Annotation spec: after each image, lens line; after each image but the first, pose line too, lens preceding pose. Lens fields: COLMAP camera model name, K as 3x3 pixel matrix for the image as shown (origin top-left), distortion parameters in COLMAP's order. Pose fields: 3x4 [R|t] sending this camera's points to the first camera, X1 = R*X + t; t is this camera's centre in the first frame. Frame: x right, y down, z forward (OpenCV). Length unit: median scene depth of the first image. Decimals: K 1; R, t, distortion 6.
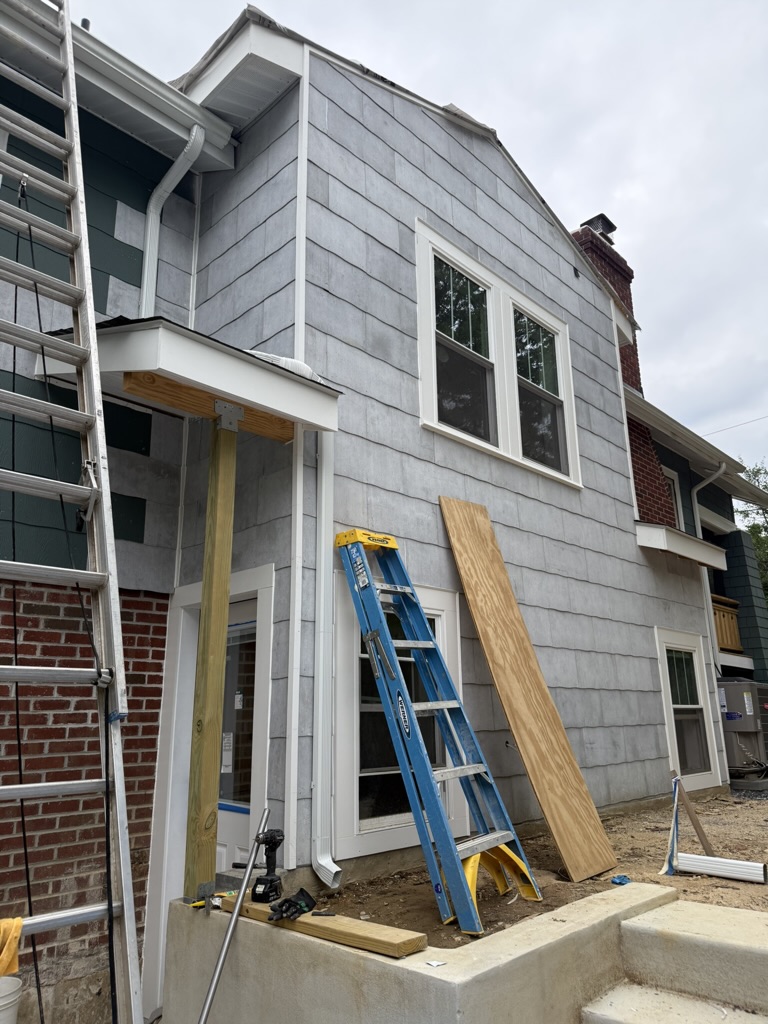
lens RADIAL K [[728.2, 0, 387.0], [0, 728.2, 498.8], [0, 0, 1]] dist [-0.004102, -0.005013]
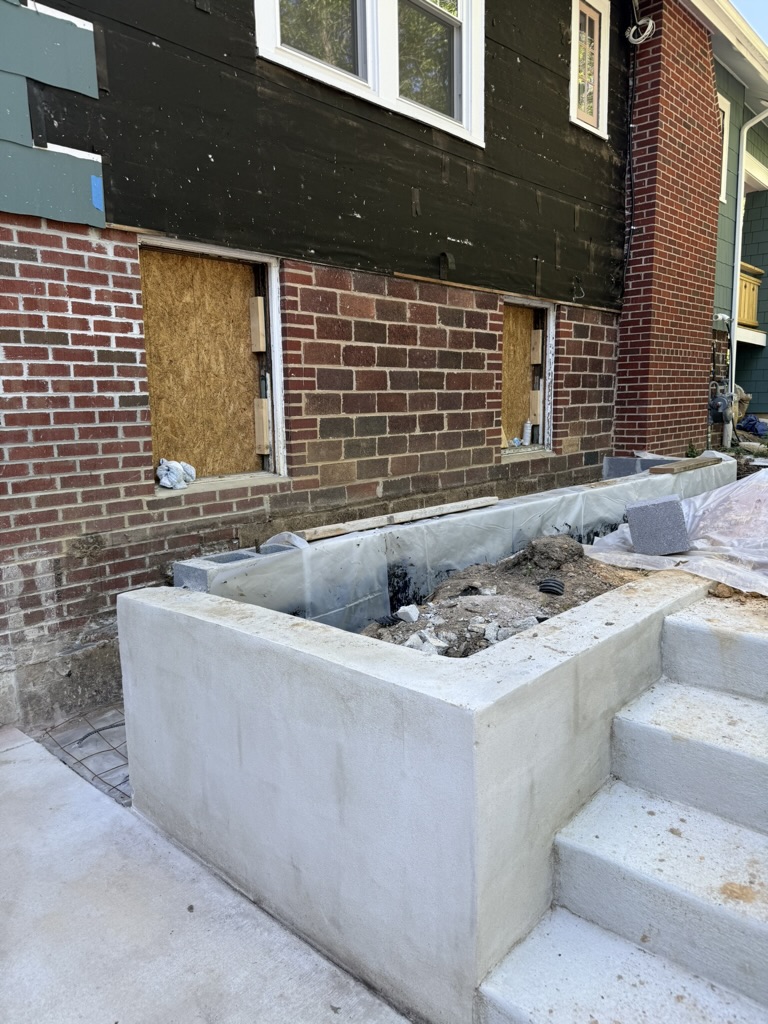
lens RADIAL K [[735.7, 0, 384.0], [0, 735.7, 512.0], [0, 0, 1]] dist [0.085534, -0.141197]
pose [[0.999912, -0.007676, 0.010787, -0.001886], [0.002342, 0.904483, 0.426503, 0.085690], [-0.013031, -0.426440, 0.904422, 0.217283]]
